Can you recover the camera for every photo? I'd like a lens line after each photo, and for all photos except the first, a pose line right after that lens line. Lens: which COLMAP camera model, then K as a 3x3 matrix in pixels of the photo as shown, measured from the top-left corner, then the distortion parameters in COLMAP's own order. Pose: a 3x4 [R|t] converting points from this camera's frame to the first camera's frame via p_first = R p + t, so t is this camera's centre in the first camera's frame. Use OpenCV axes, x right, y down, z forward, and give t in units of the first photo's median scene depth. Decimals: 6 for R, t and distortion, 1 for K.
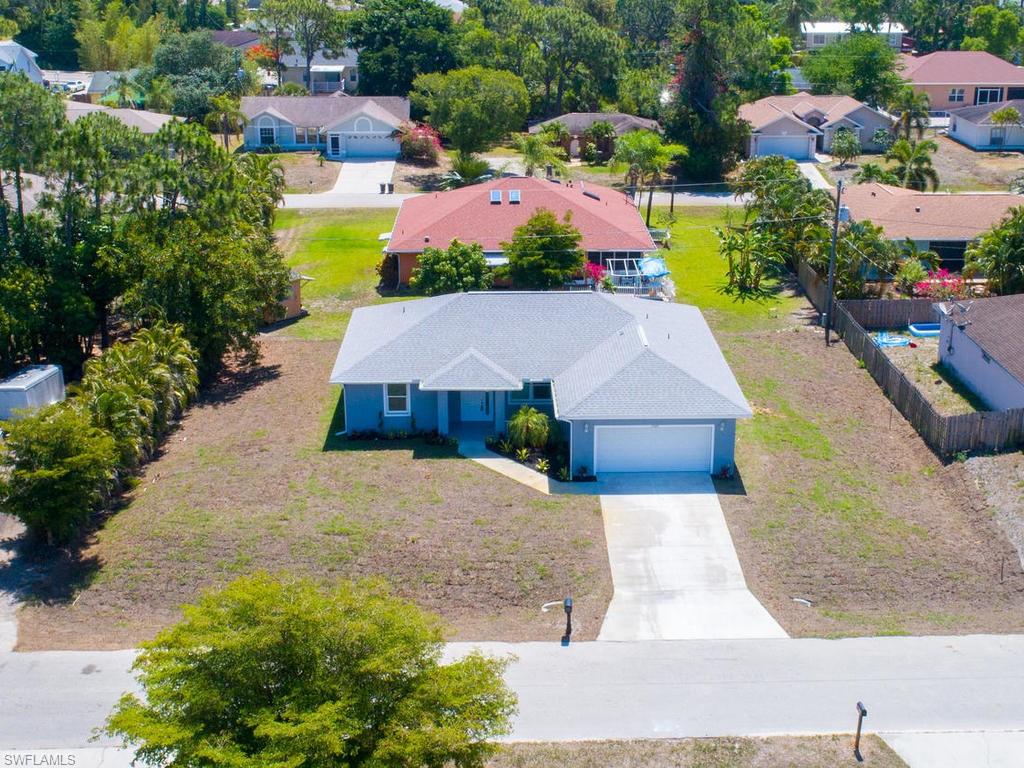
lens RADIAL K [[1395.5, 0, 512.0], [0, 1395.5, 384.0], [0, 0, 1]] dist [-0.007054, 0.010221]
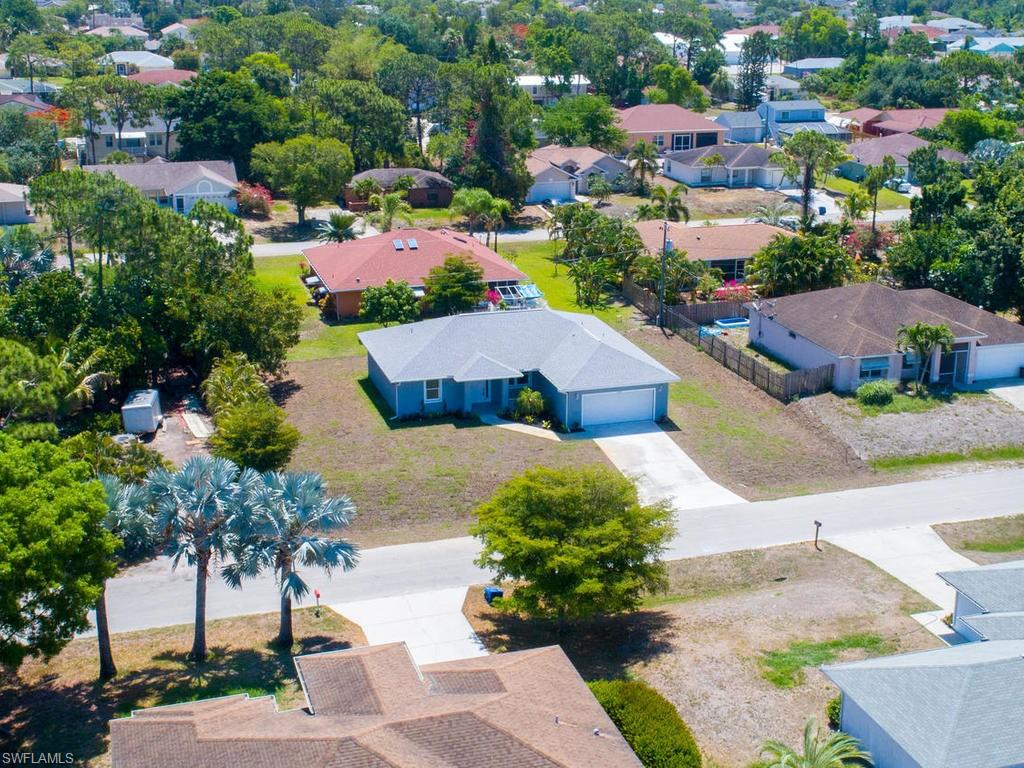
lens RADIAL K [[1417.7, 0, 512.0], [0, 1417.7, 384.0], [0, 0, 1]] dist [-0.014155, 0.035332]
pose [[0.962203, -0.076797, 0.261281, -0.294729], [0.082557, 0.996524, -0.011125, 0.020709], [-0.259519, 0.032275, 0.965199, -0.332242]]
